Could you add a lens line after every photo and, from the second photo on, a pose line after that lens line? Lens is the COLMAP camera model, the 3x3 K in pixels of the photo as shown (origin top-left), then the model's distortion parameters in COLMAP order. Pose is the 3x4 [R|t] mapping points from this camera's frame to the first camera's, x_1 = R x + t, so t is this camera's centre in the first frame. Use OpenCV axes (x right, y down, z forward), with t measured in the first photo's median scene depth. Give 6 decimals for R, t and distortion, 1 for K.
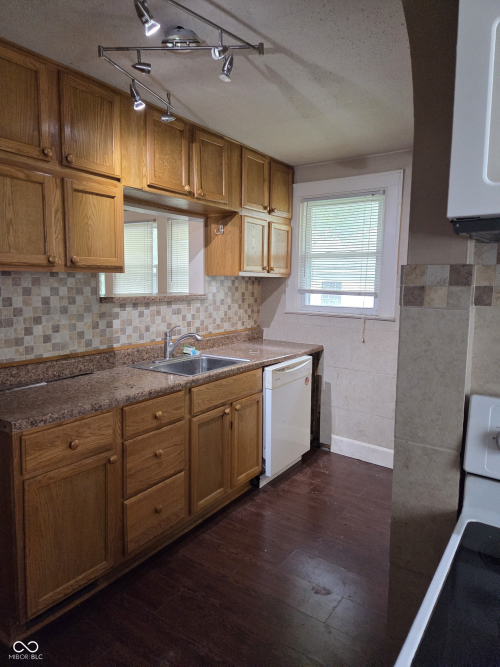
lens RADIAL K [[447.6, 0, 247.1], [0, 447.6, 327.3], [0, 0, 1]] dist [0.045432, 0.001038]
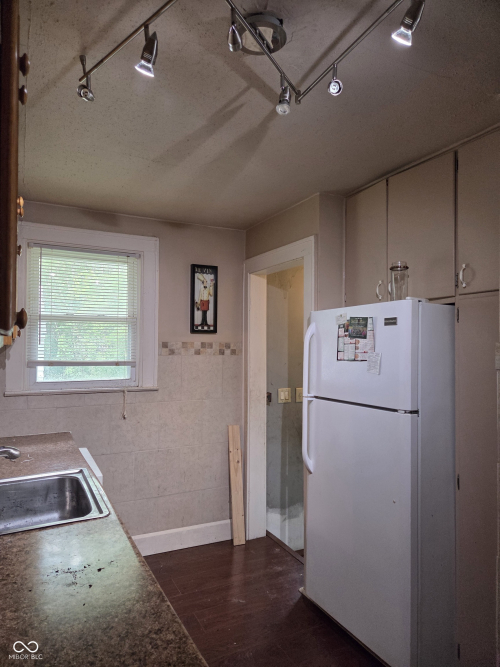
lens RADIAL K [[447.6, 0, 249.7], [0, 447.6, 340.8], [0, 0, 1]] dist [0.045432, 0.001038]
pose [[0.466135, 0.004206, 0.884704, -0.403892], [0.098442, 0.993532, -0.056591, -0.043788], [-0.879220, 0.113472, 0.462706, 0.359626]]
